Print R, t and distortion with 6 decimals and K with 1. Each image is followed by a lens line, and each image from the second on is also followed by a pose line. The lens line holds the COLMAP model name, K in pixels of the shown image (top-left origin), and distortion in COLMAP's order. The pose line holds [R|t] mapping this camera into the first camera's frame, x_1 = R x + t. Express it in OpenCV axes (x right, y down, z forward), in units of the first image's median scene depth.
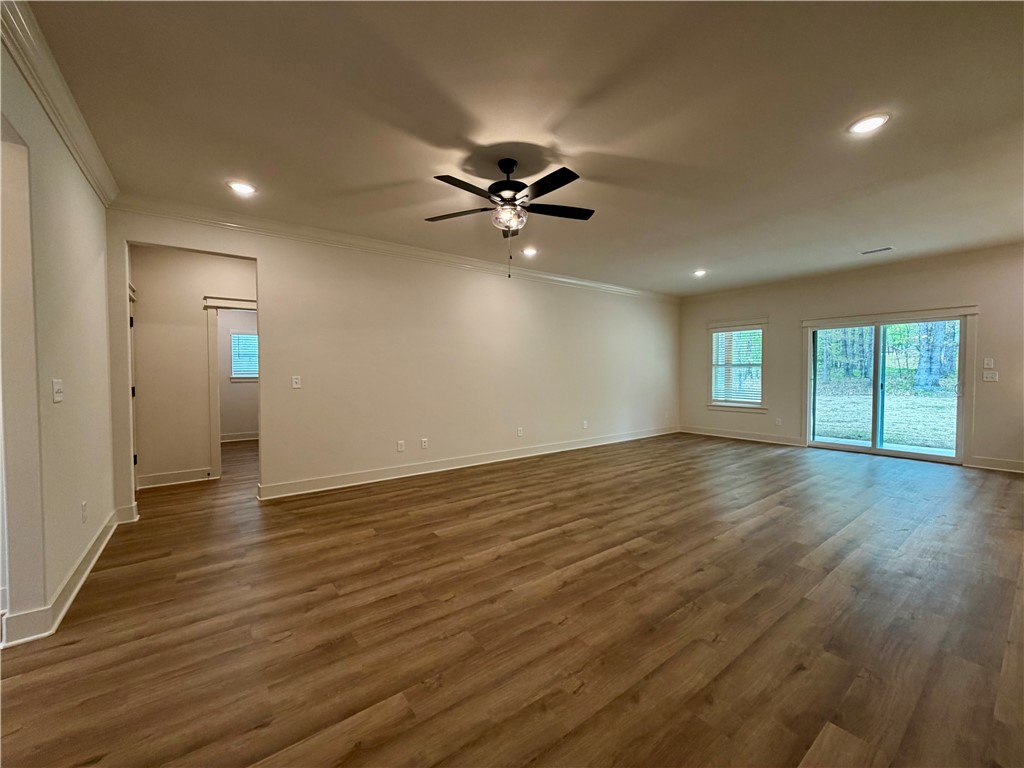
lens RADIAL K [[412.0, 0, 512.0], [0, 412.0, 384.0], [0, 0, 1]] dist [-0.001179, -0.000172]
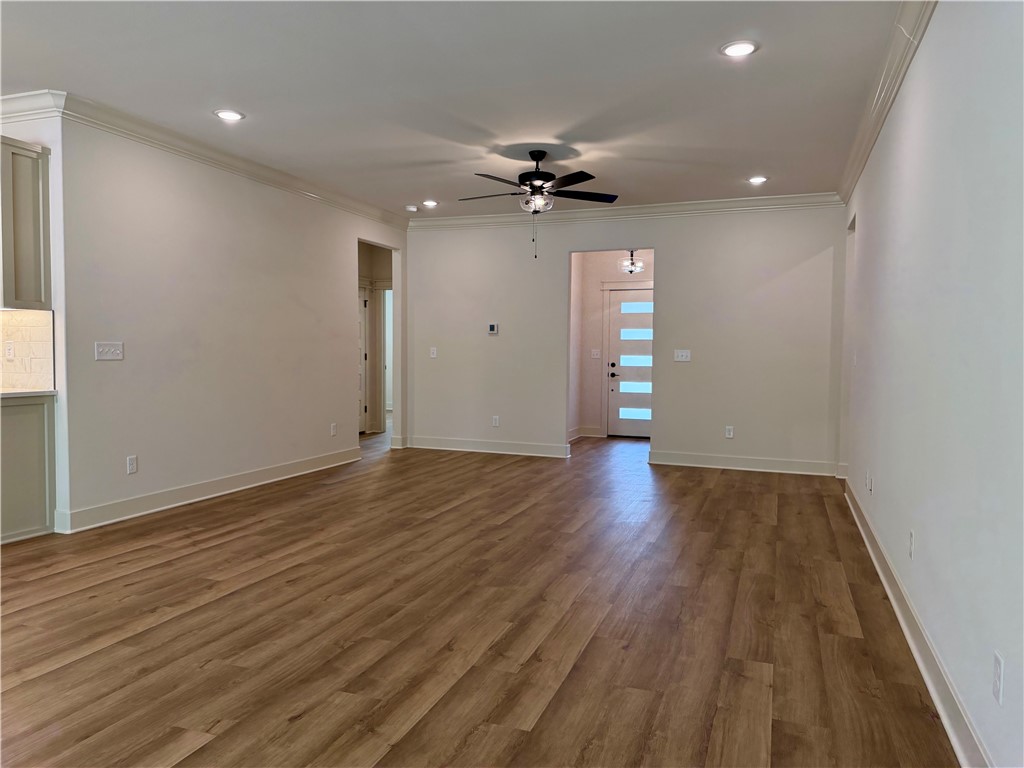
lens RADIAL K [[724.1, 0, 512.0], [0, 724.1, 384.0], [0, 0, 1]] dist [0.081622, -0.091785]
pose [[-0.839751, 0.018414, -0.542659, 0.616134], [-0.021976, 0.997453, 0.067854, -0.029699], [0.542526, 0.068906, -0.837208, 1.457810]]
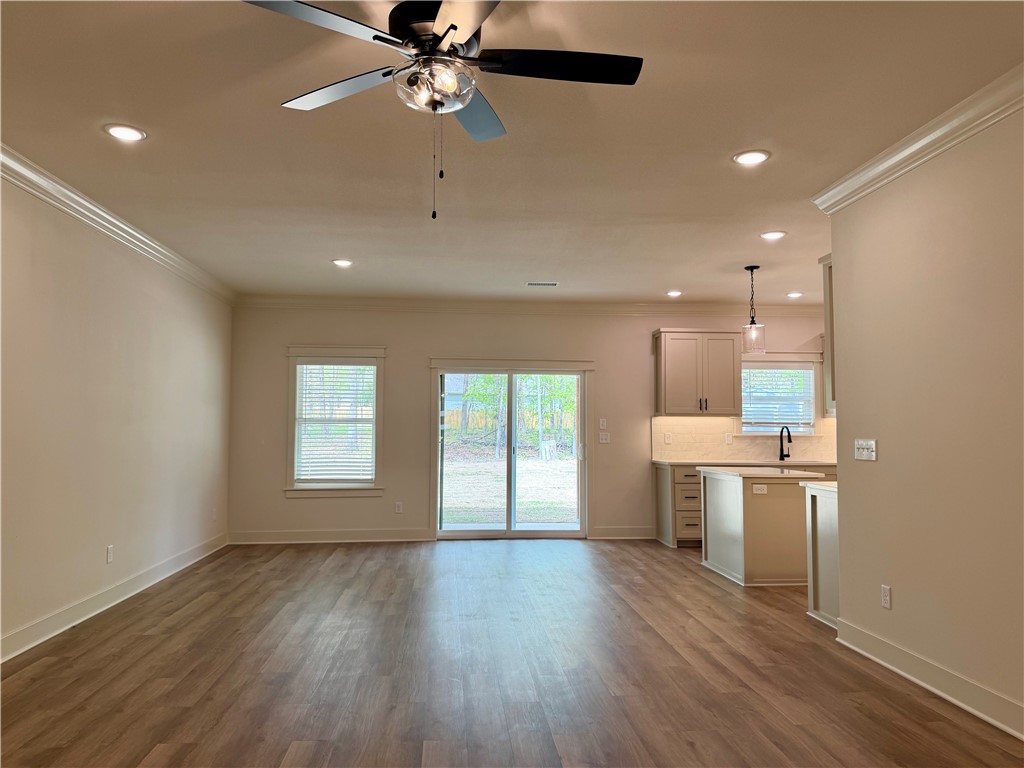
lens RADIAL K [[724.1, 0, 512.0], [0, 724.1, 384.0], [0, 0, 1]] dist [0.081622, -0.091785]
pose [[0.527948, 0.060569, 0.847114, -0.342643], [0.017449, 0.996470, -0.082122, -0.008810], [-0.849097, 0.058137, 0.525027, 0.297474]]
